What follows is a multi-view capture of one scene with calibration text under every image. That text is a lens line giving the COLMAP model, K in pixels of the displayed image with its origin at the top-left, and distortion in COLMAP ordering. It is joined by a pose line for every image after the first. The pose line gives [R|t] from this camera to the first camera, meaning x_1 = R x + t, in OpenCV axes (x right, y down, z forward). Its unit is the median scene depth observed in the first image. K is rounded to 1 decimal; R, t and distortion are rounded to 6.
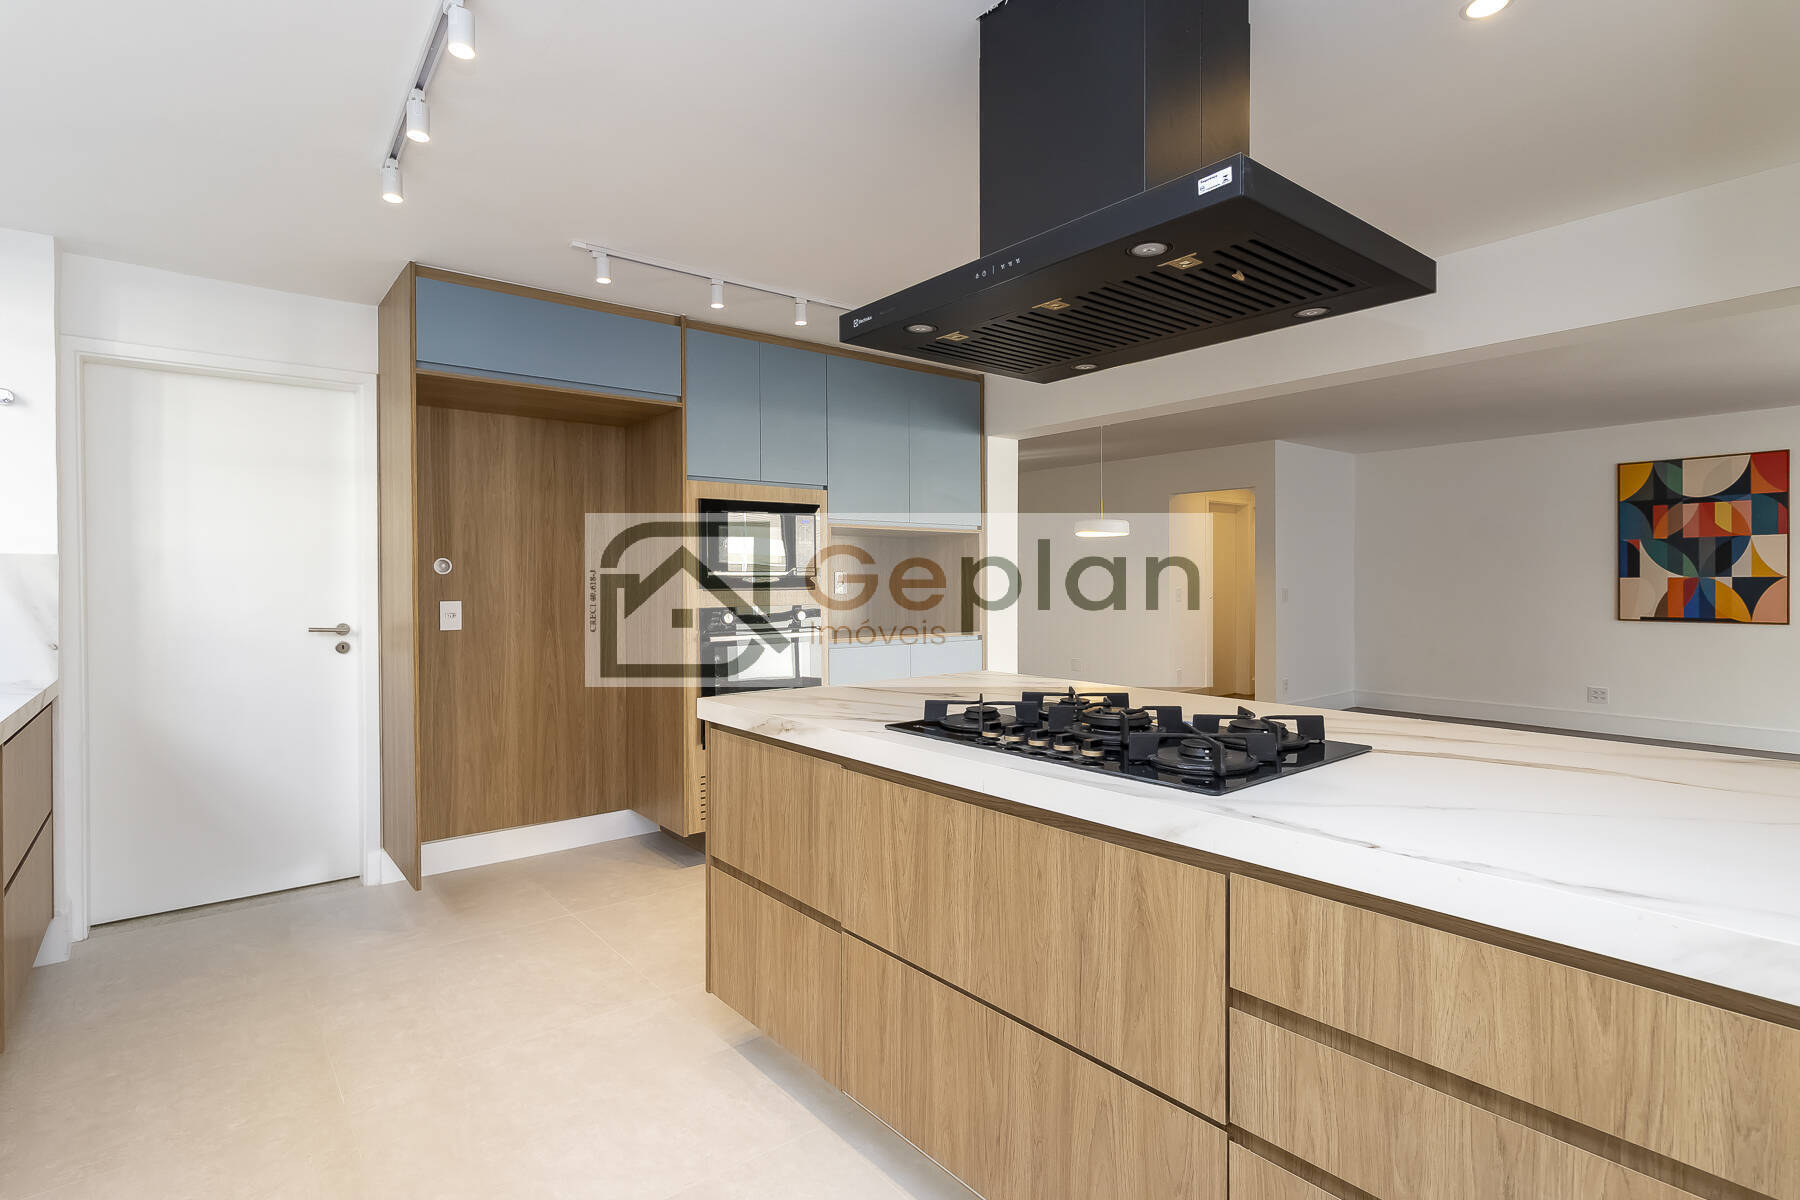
lens RADIAL K [[885.4, 0, 932.9], [0, 885.4, 587.0], [0, 0, 1]] dist [0.003139, 0.004671]
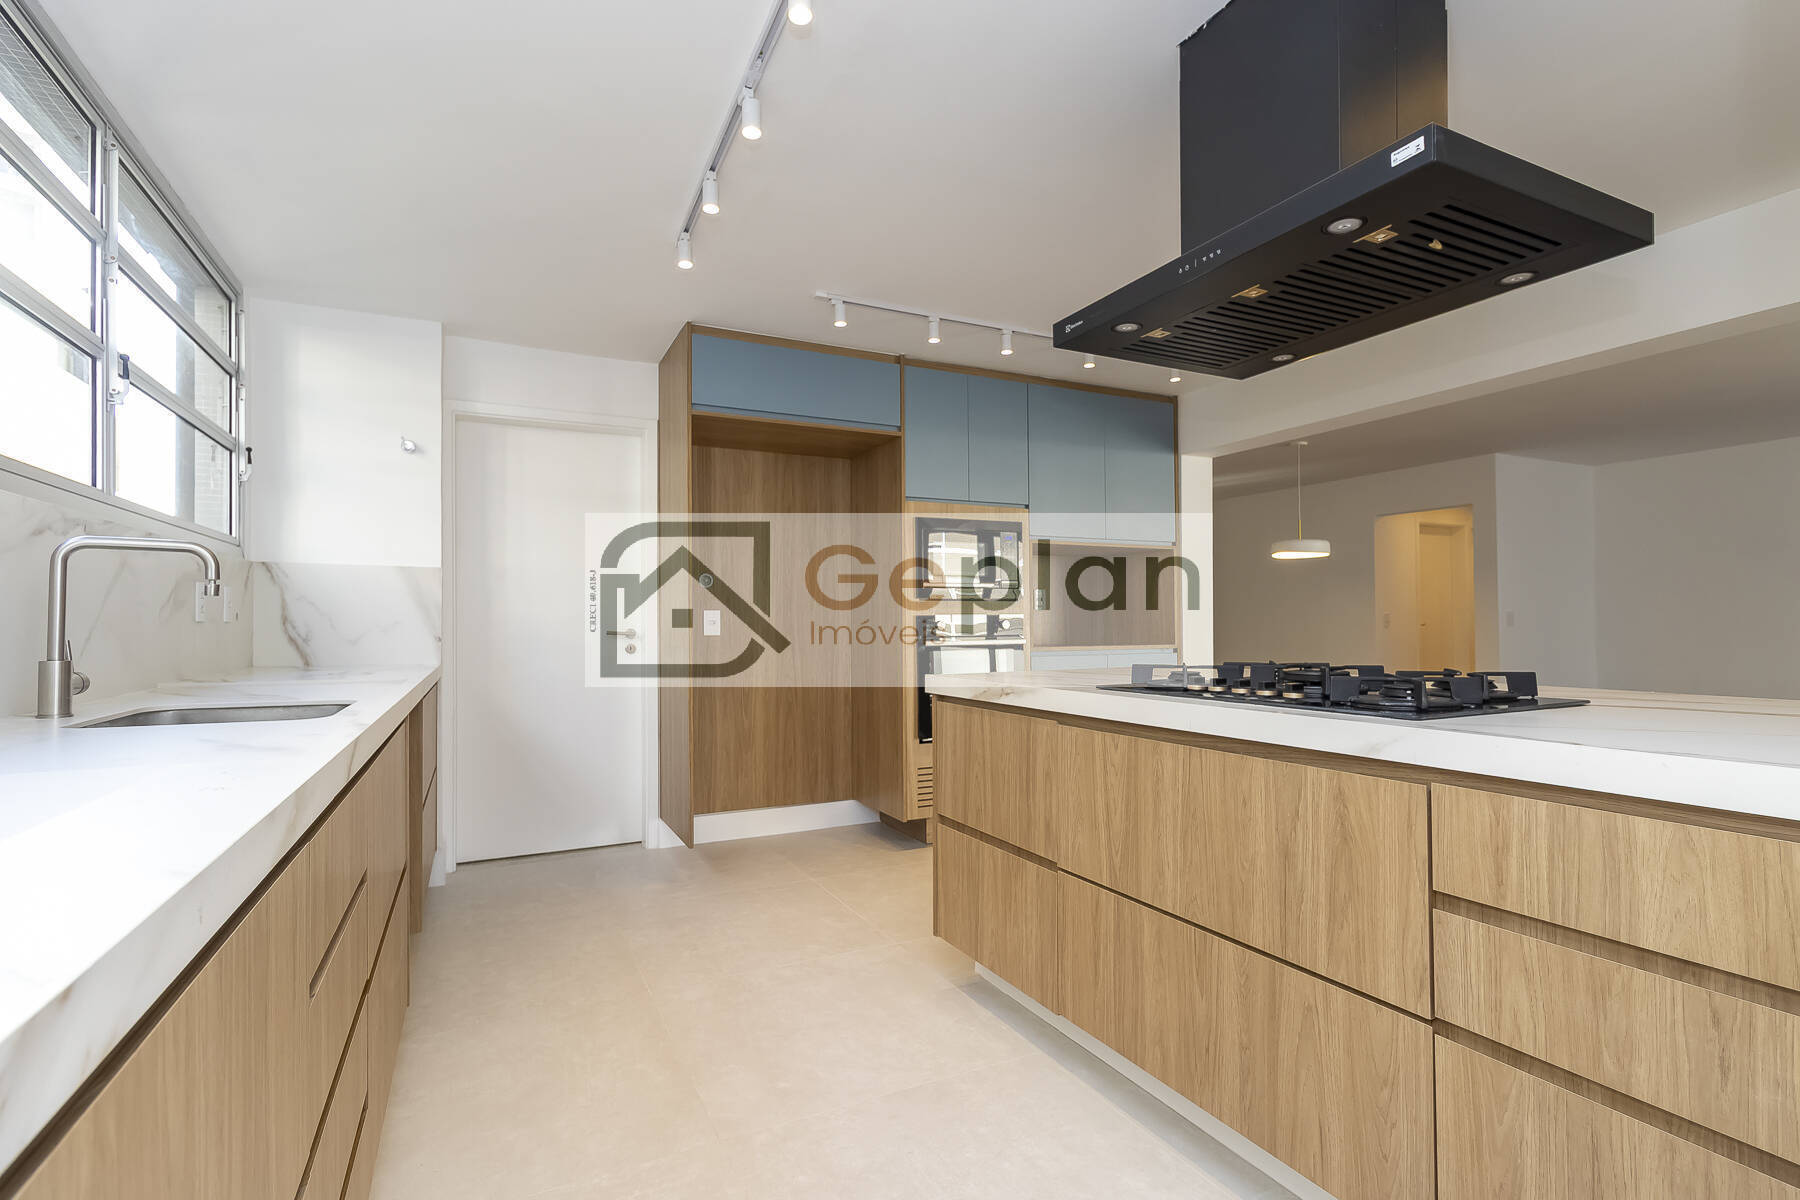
lens RADIAL K [[853.2, 0, 940.4], [0, 853.2, 612.6], [0, 0, 1]] dist [0.010648, 0.000452]
pose [[0.977901, -0.008312, -0.208901, -0.019765], [0.005251, 0.999871, -0.015201, 0.078039], [0.209001, 0.013768, 0.977819, -0.096441]]
